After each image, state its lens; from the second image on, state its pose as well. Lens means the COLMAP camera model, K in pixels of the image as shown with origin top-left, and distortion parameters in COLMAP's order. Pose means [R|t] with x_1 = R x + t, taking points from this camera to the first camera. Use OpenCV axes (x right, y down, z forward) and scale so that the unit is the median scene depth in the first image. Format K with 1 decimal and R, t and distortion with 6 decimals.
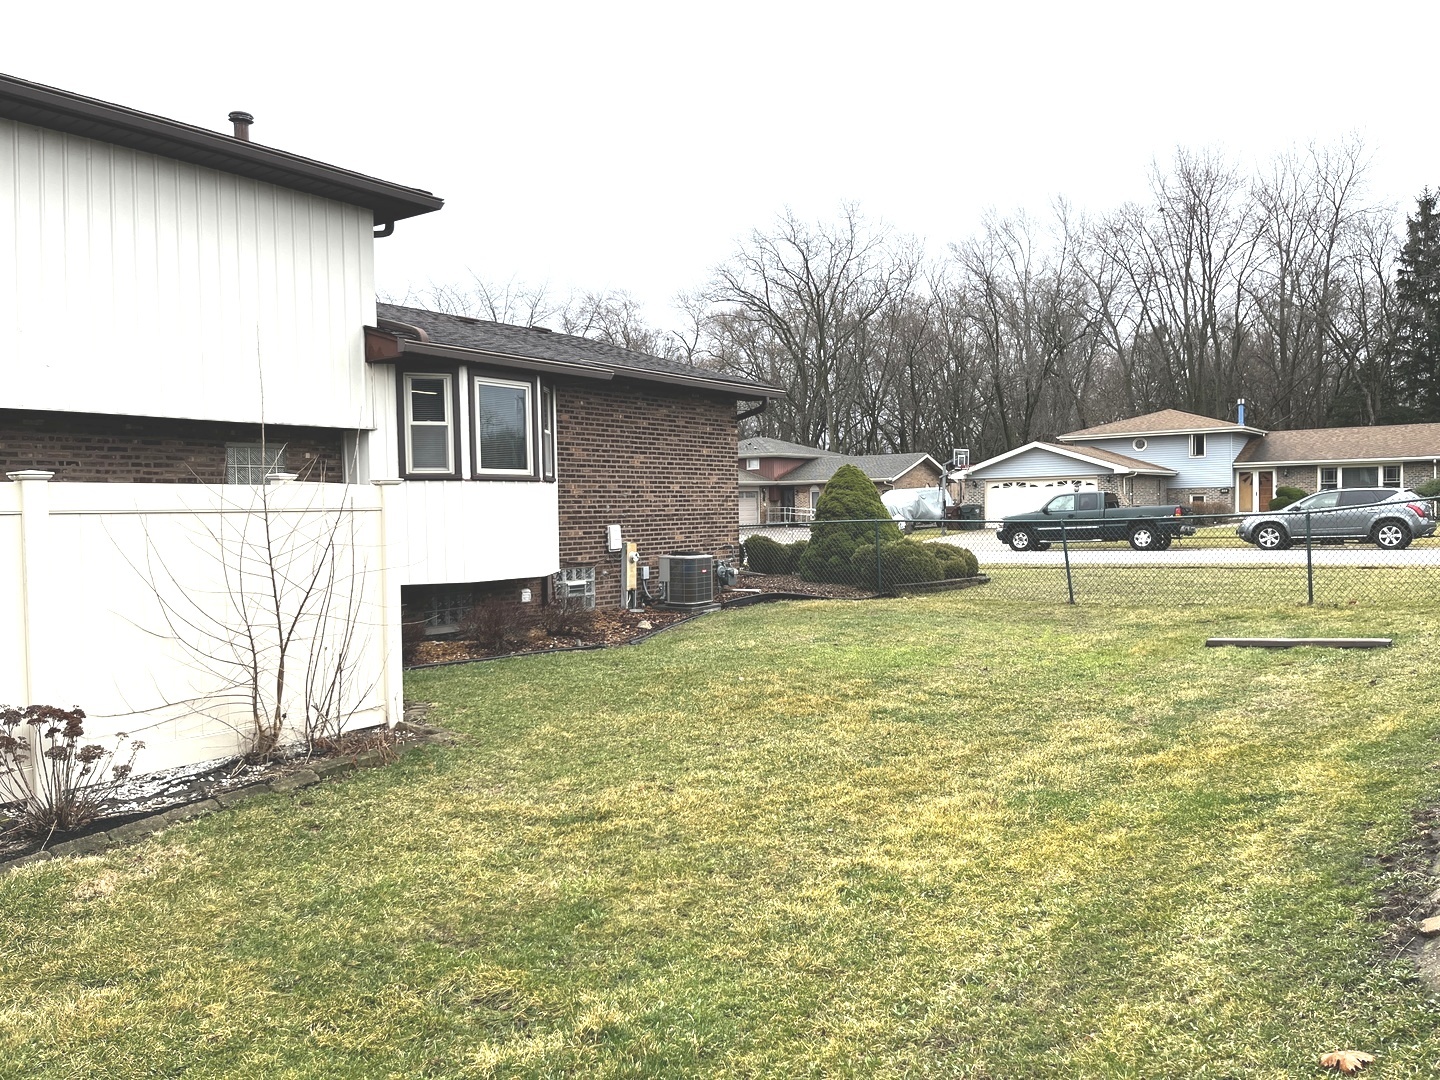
lens RADIAL K [[1105.2, 0, 719.6], [0, 1105.2, 528.9], [0, 0, 1]] dist [0.011272, 0.005514]
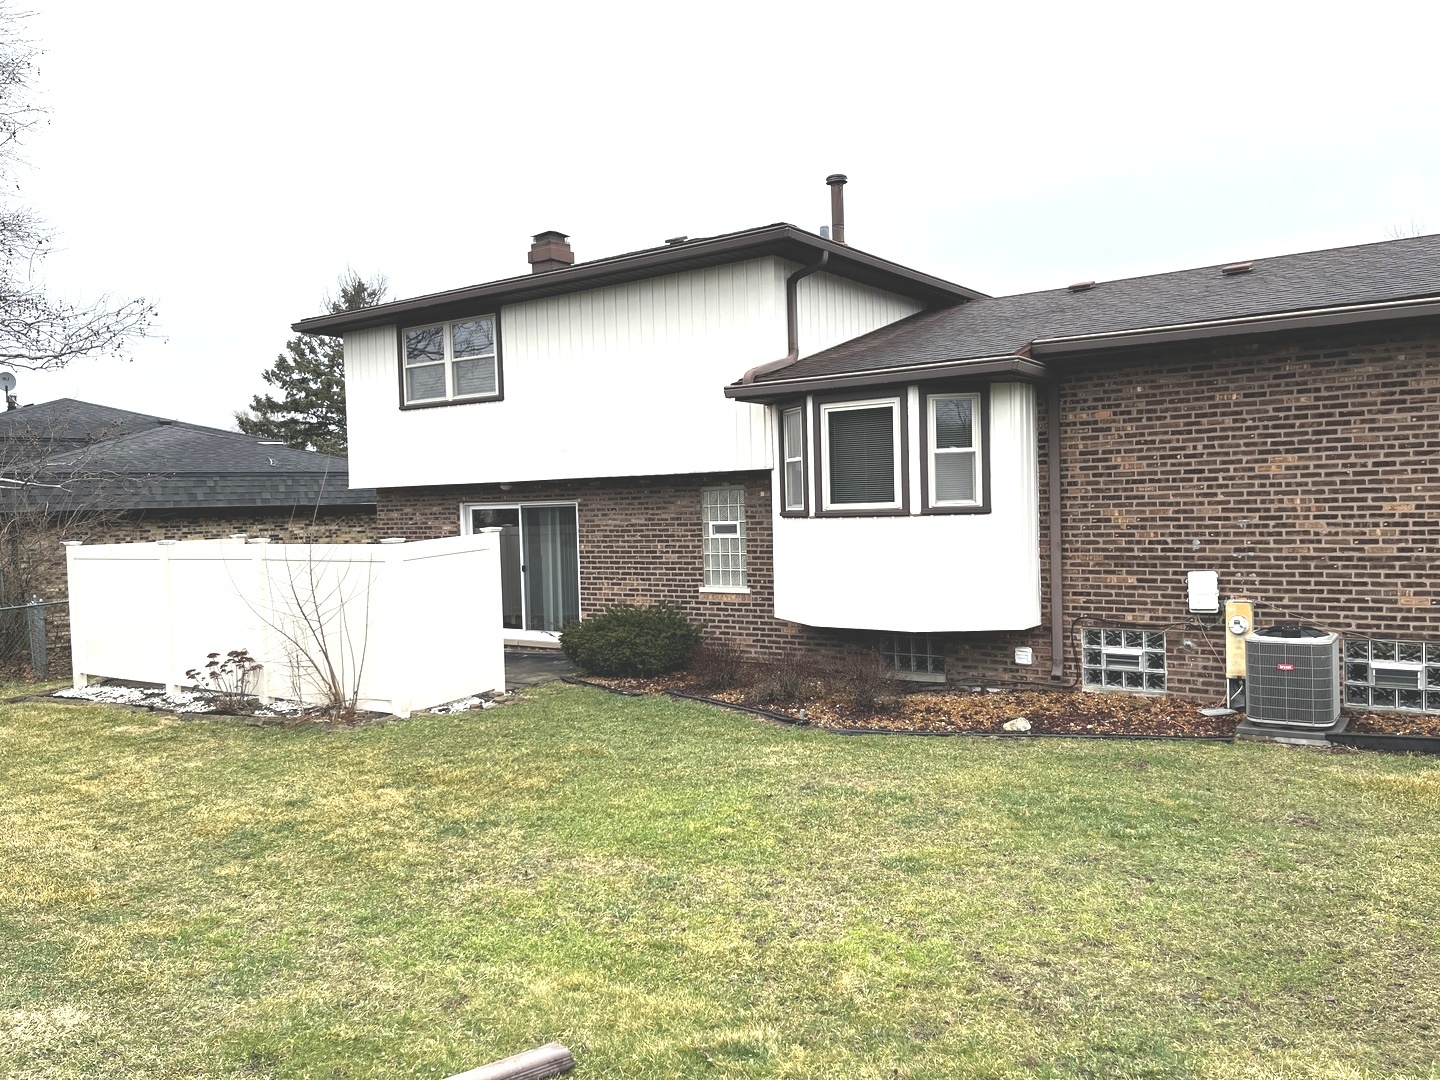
lens RADIAL K [[1084.5, 0, 715.5], [0, 1084.5, 539.0], [0, 0, 1]] dist [0.068260, -0.095019]
pose [[0.012576, 0.040217, -0.999112, 0.549046], [0.005776, 0.999171, 0.040292, -0.050794], [0.999904, -0.006277, 0.012334, 0.734064]]
